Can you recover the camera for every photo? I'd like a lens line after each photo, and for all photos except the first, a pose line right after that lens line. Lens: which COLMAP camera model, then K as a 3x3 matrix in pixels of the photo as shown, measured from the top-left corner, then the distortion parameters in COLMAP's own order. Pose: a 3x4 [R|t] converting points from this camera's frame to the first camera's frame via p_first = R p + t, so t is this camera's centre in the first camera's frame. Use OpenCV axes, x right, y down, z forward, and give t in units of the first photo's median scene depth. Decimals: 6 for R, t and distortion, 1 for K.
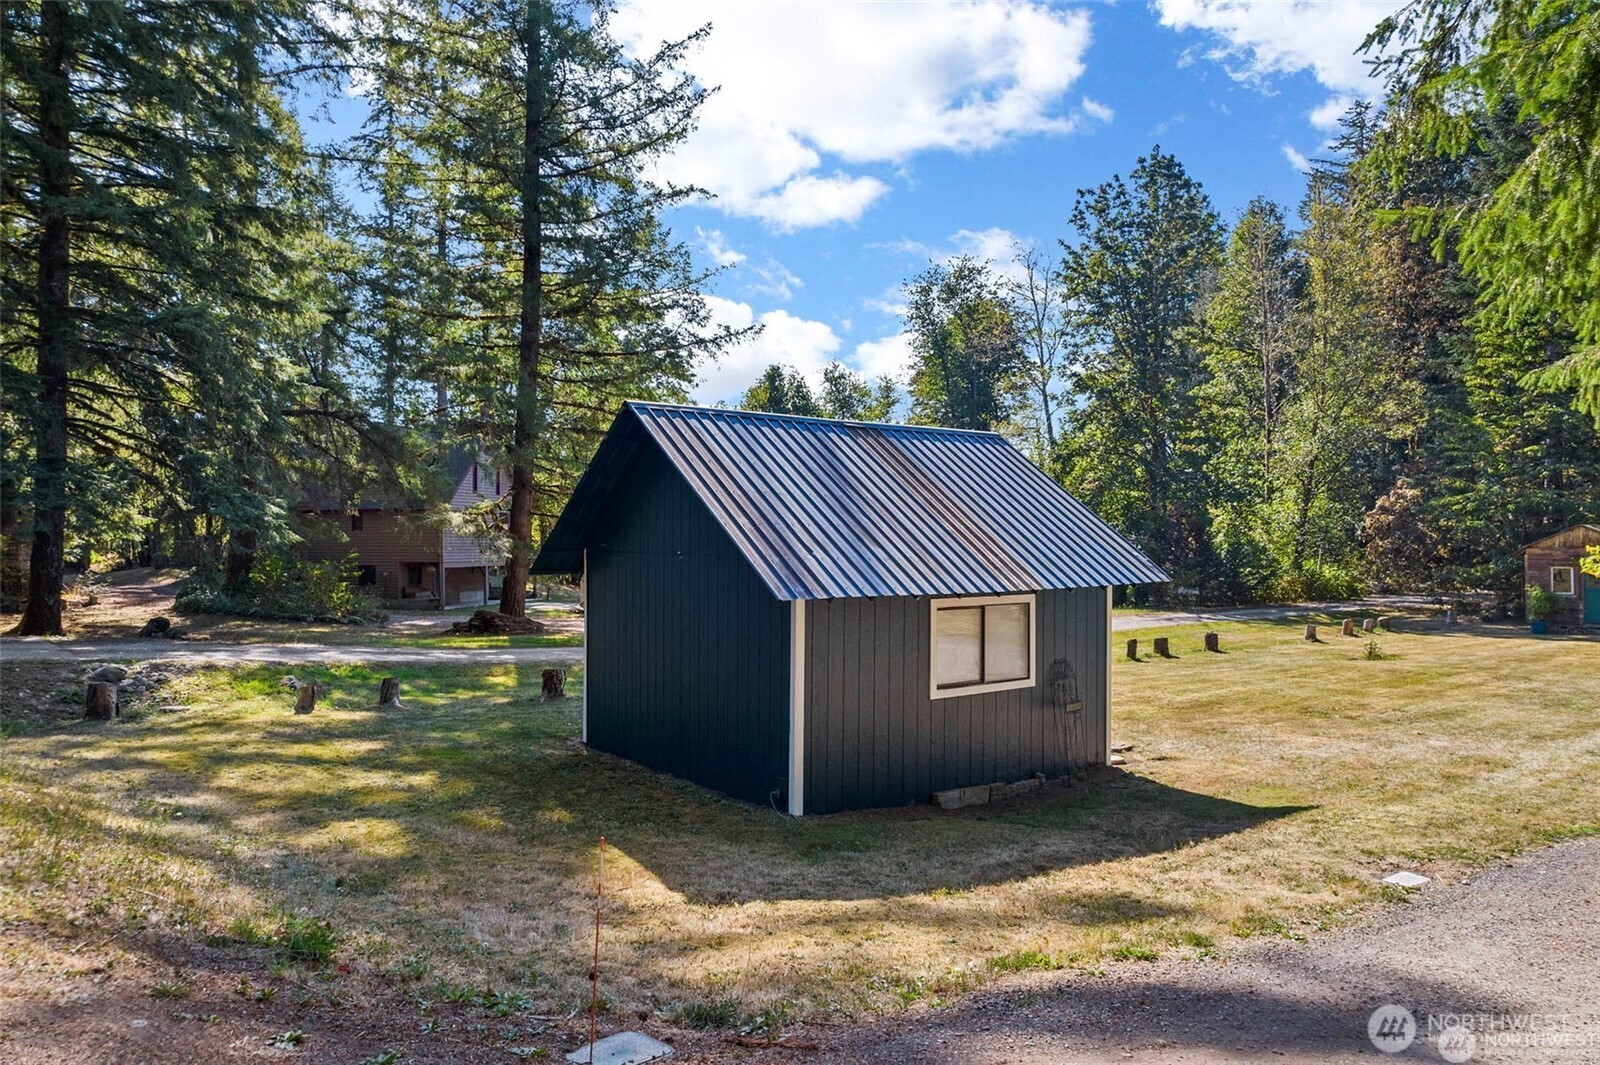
lens RADIAL K [[1013.7, 0, 823.4], [0, 1013.7, 537.7], [0, 0, 1]] dist [-0.000527, 0.004485]
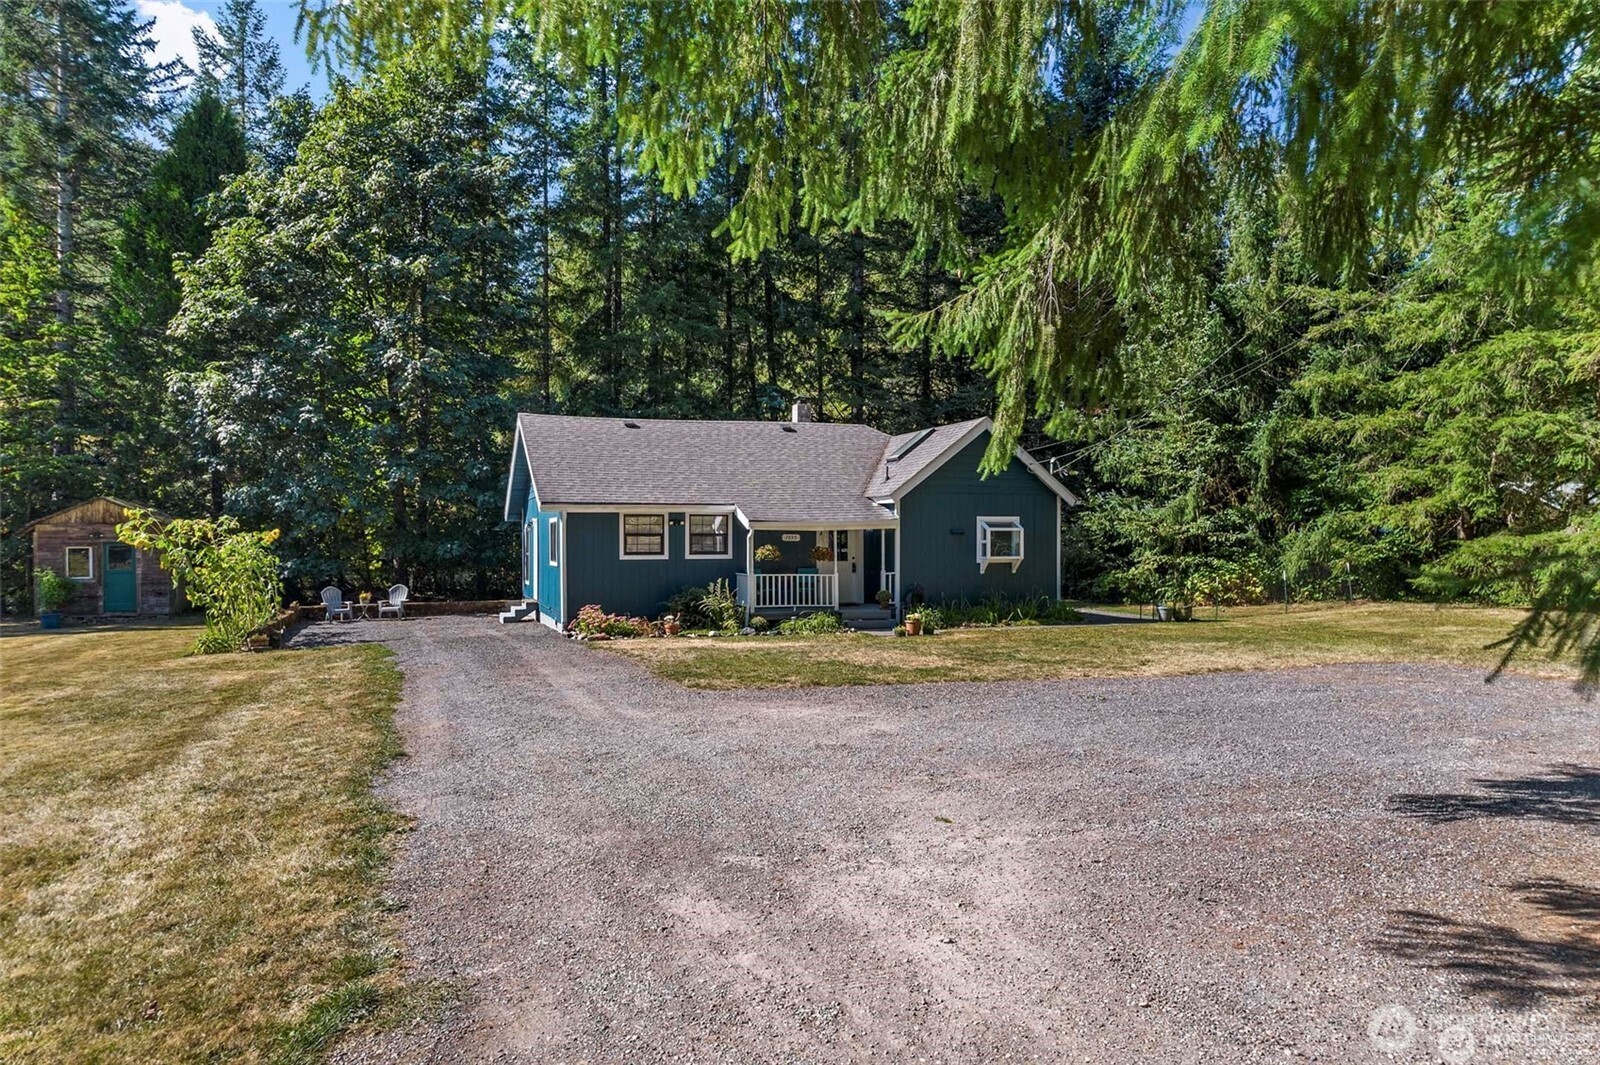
lens RADIAL K [[1013.7, 0, 823.4], [0, 1013.7, 537.7], [0, 0, 1]] dist [-0.000527, 0.004485]
pose [[0.288573, -0.004994, 0.957445, 0.122196], [0.003686, 0.999985, 0.004105, 0.025800], [-0.957451, 0.002345, 0.288587, 0.204365]]
